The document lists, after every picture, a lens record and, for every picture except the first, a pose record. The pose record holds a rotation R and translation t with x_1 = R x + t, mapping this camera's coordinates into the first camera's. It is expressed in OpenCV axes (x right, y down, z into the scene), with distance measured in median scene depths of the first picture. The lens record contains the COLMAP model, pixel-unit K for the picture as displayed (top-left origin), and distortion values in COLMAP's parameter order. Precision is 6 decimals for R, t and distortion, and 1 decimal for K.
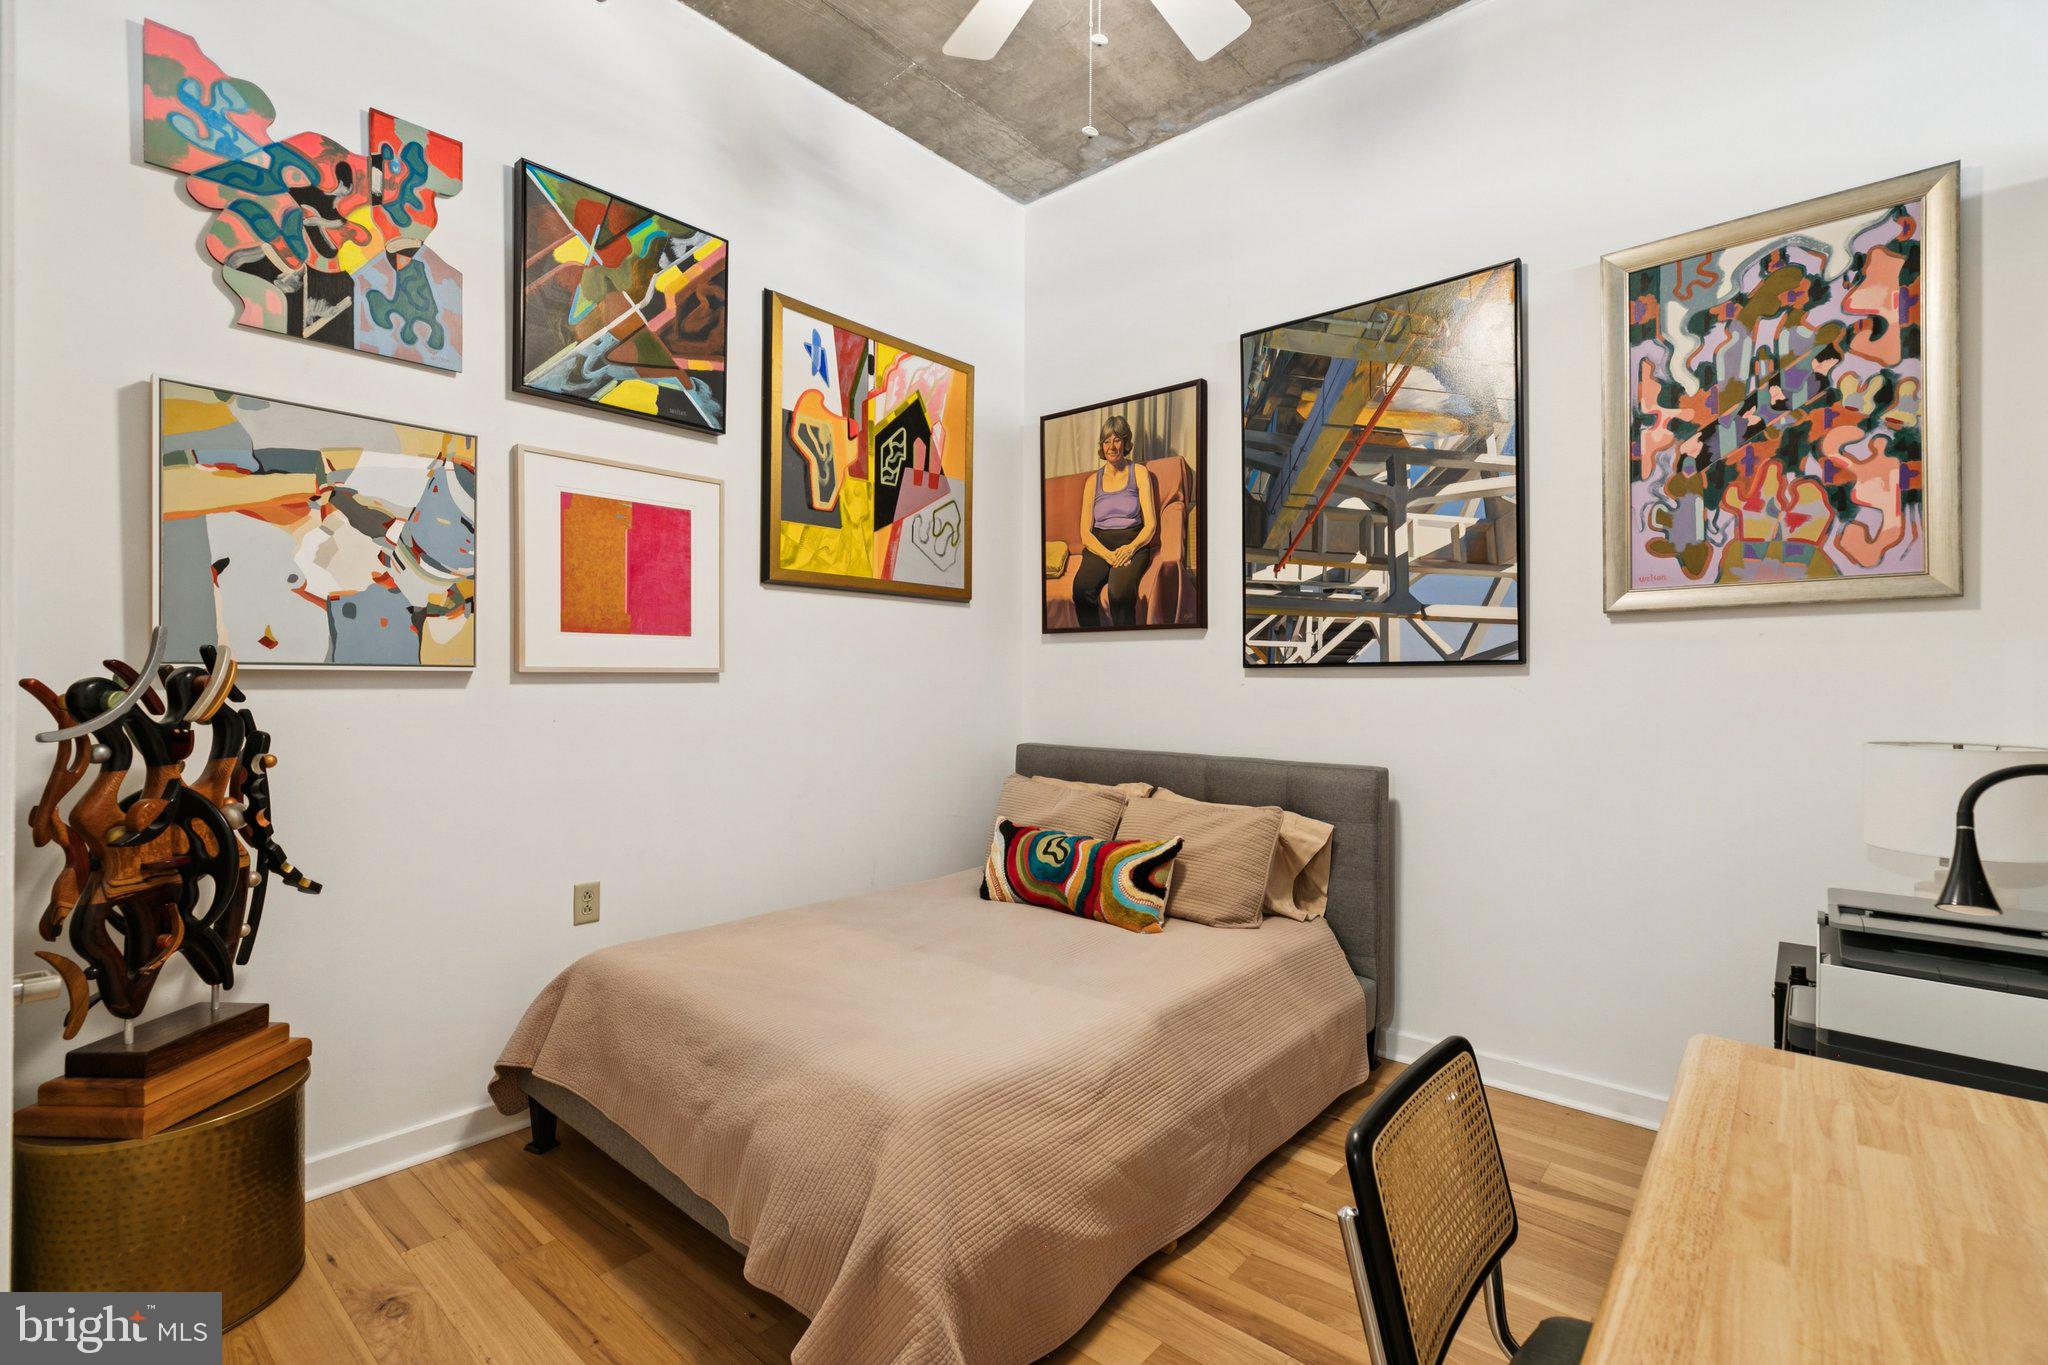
lens RADIAL K [[925.9, 0, 1021.7], [0, 925.9, 680.5], [0, 0, 1]] dist [0.008147, -0.001376]
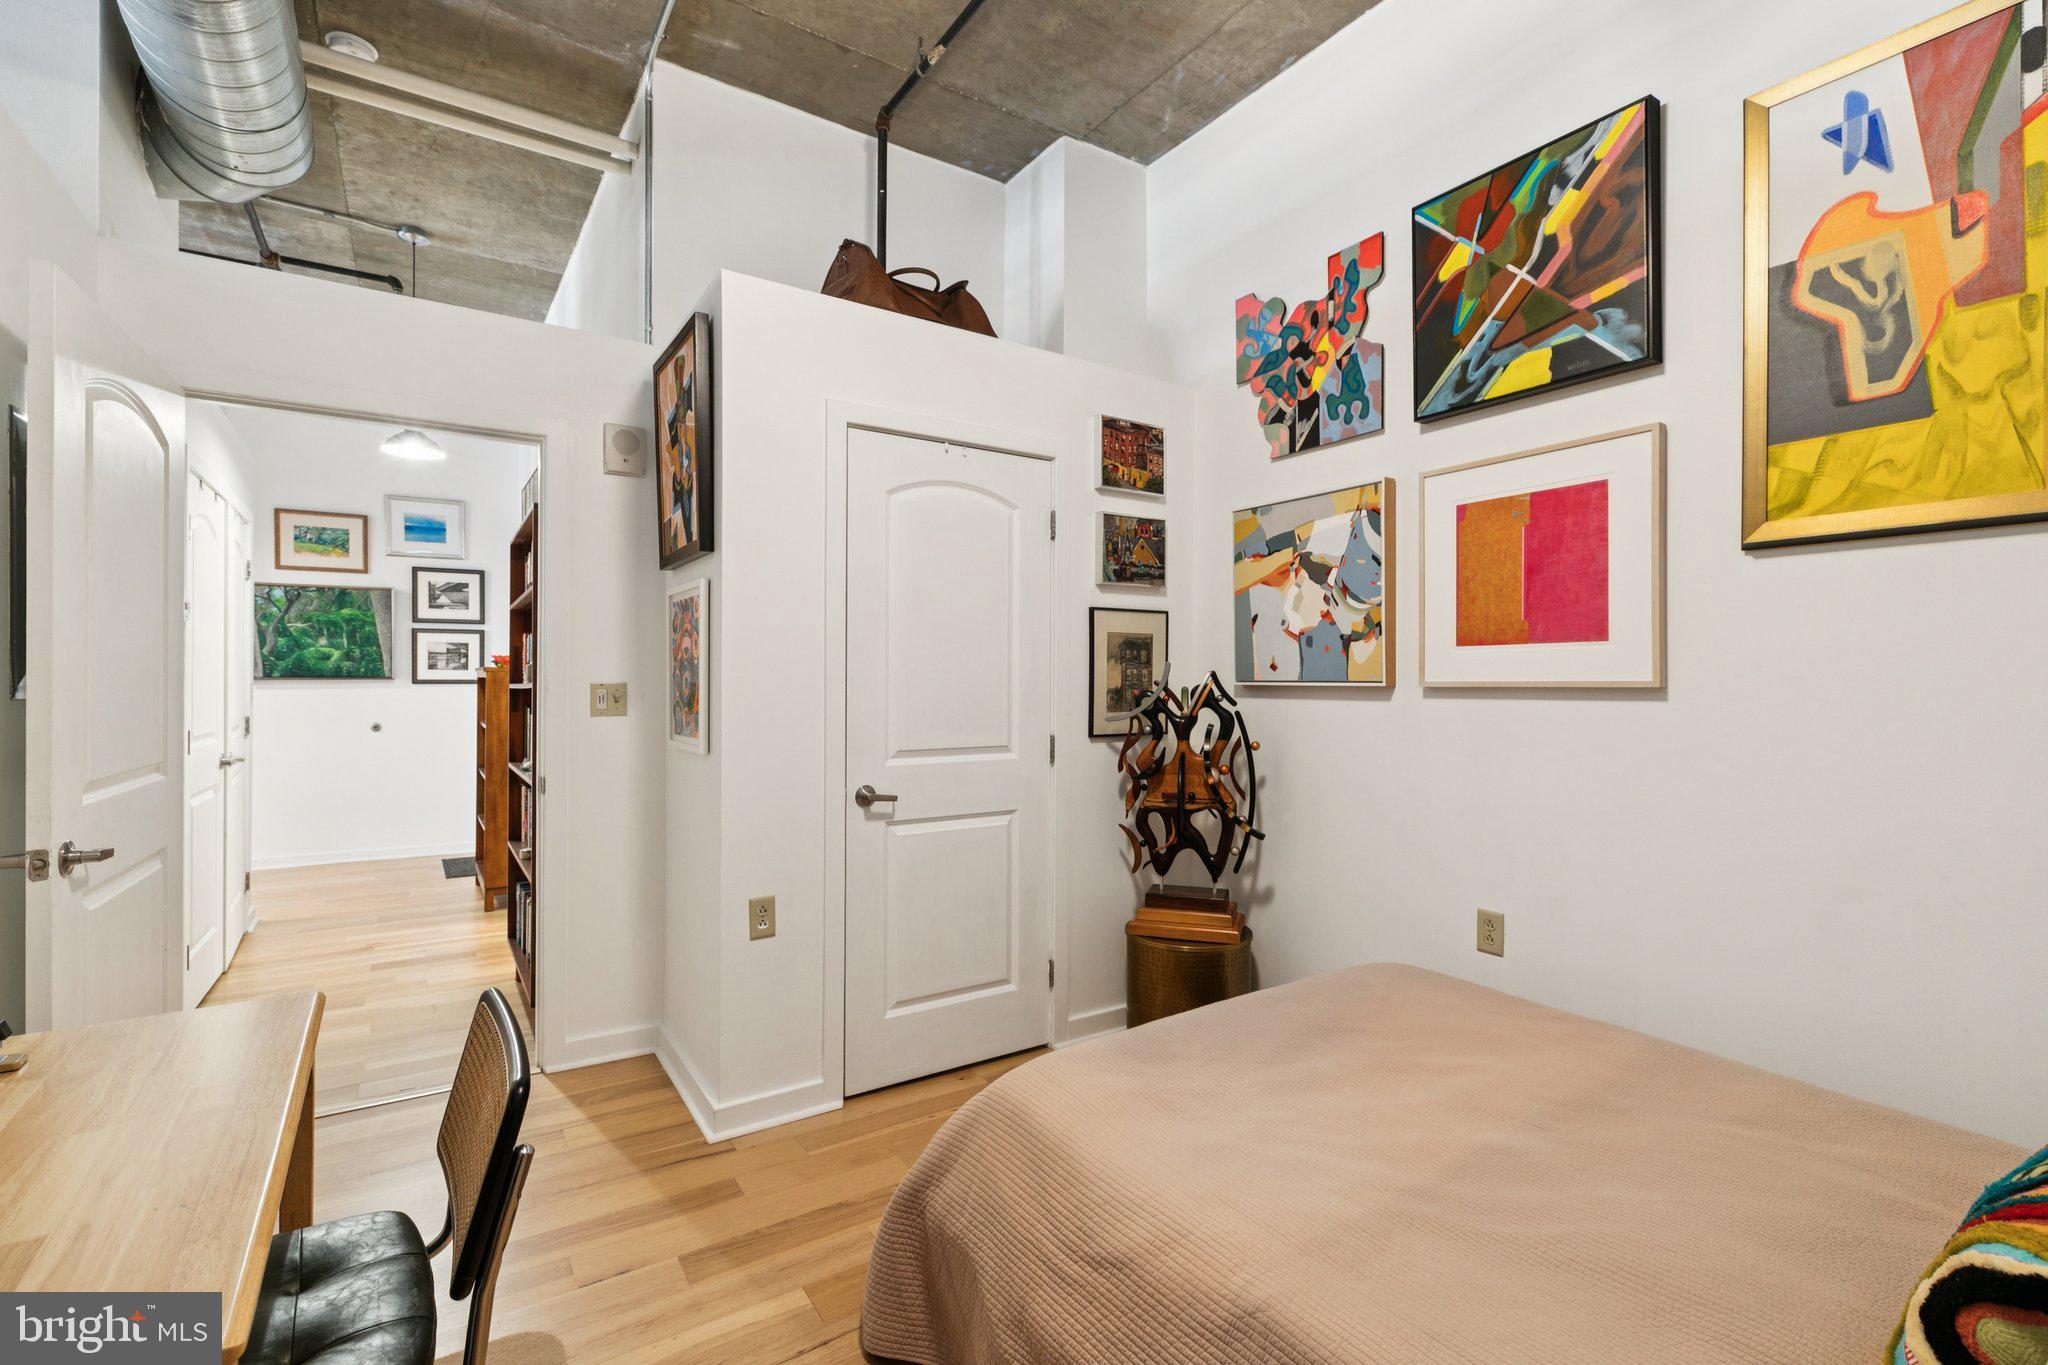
lens RADIAL K [[925.9, 0, 1028.6], [0, 925.9, 678.7], [0, 0, 1]] dist [0.008147, -0.001376]
pose [[-0.269820, -0.007652, -0.962880, 0.596590], [-0.006482, 0.999960, -0.006130, -0.008879], [0.962889, 0.004587, -0.269859, 0.844028]]
